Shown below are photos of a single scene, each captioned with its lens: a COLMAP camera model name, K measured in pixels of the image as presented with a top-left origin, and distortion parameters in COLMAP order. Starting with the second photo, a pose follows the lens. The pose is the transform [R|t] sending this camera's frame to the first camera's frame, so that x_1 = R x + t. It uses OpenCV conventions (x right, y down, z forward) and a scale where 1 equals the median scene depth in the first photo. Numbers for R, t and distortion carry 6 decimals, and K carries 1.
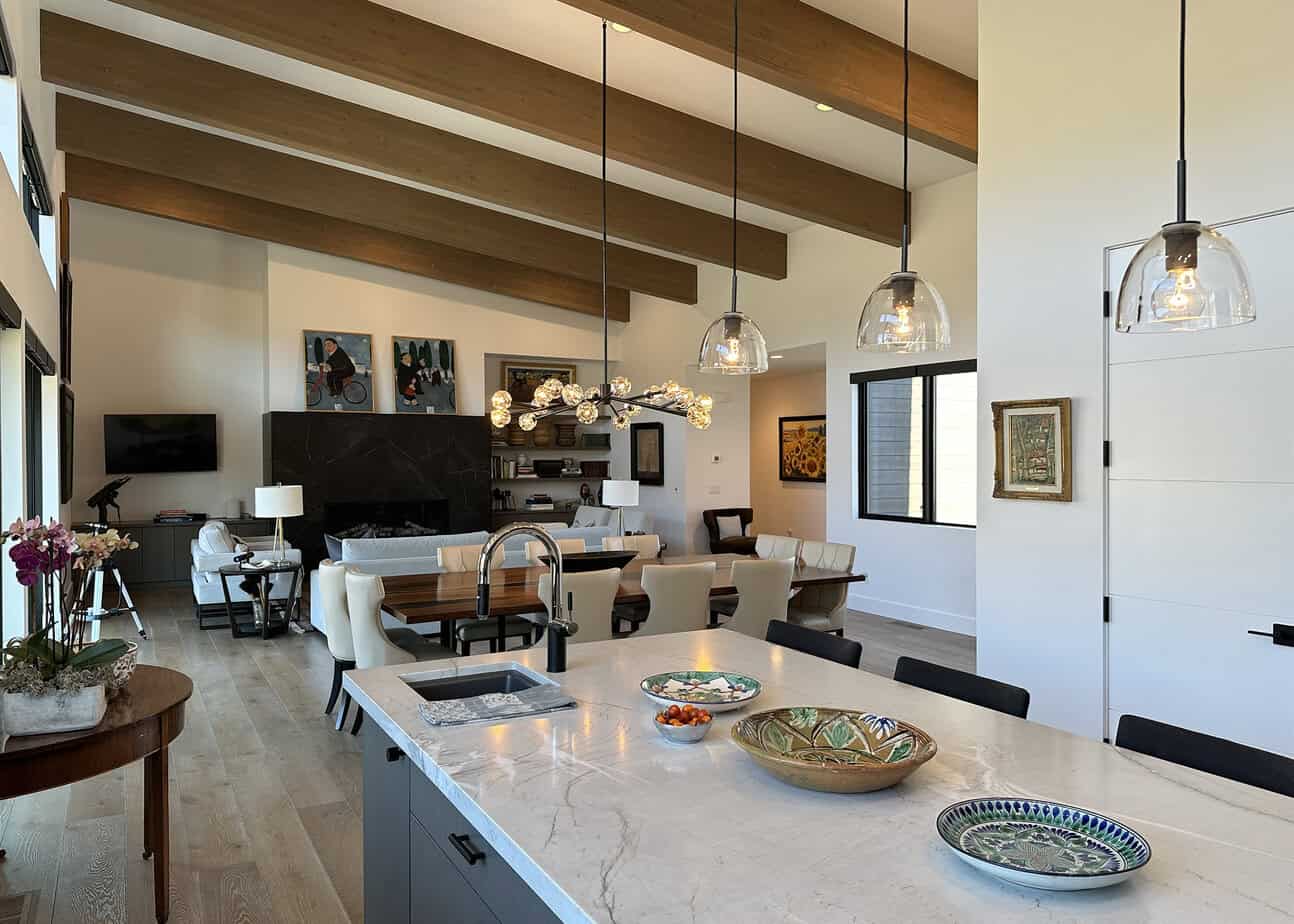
lens RADIAL K [[925.9, 0, 647.0], [0, 925.9, 462.0], [0, 0, 1]] dist [0.087115, -0.148291]
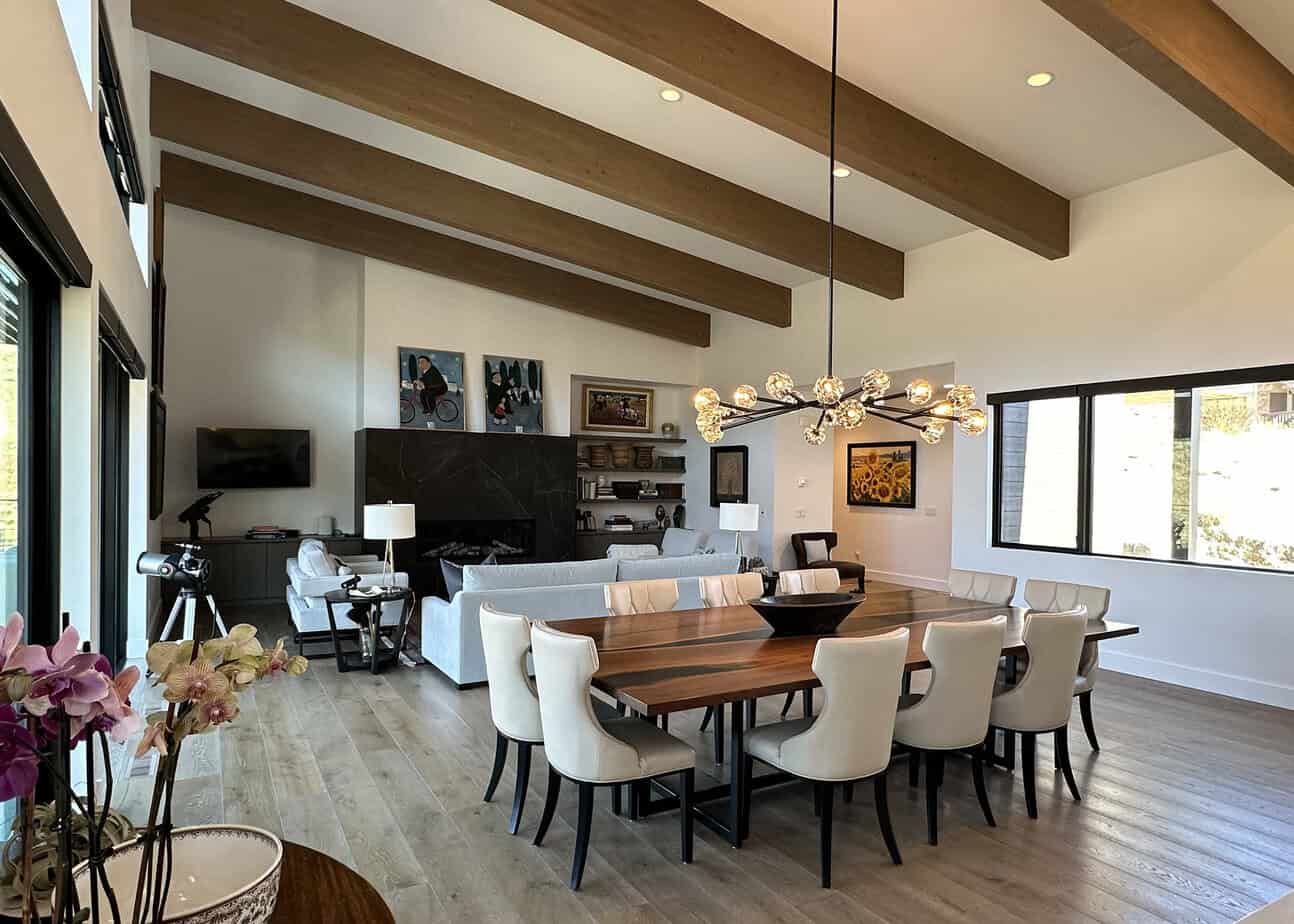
lens RADIAL K [[775.8, 0, 648.5], [0, 775.8, 481.3], [0, 0, 1]] dist [-0.001089, -0.000239]
pose [[0.999857, 0.014893, 0.007967, -0.103087], [-0.014846, 0.999872, -0.005918, 0.002773], [-0.008054, 0.005798, 0.999951, 0.169543]]
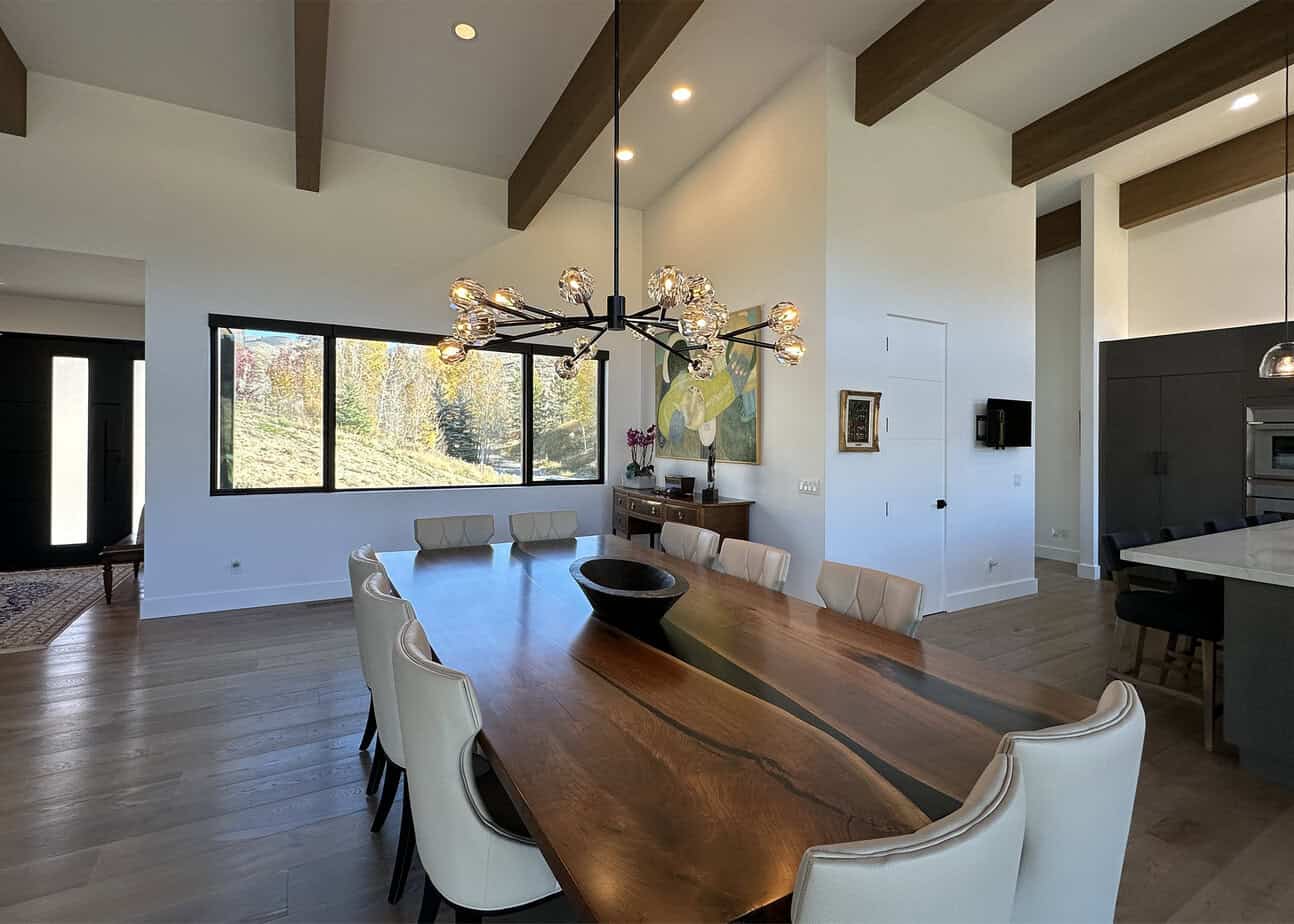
lens RADIAL K [[603.1, 0, 648.3], [0, 603.1, 427.6], [0, 0, 1]] dist [-0.000013, 0.000010]
pose [[-0.015316, 0.009108, 0.999841, -0.233940], [-0.004941, 0.999946, -0.009185, 0.003439], [-0.999870, -0.005081, -0.015270, 0.504398]]
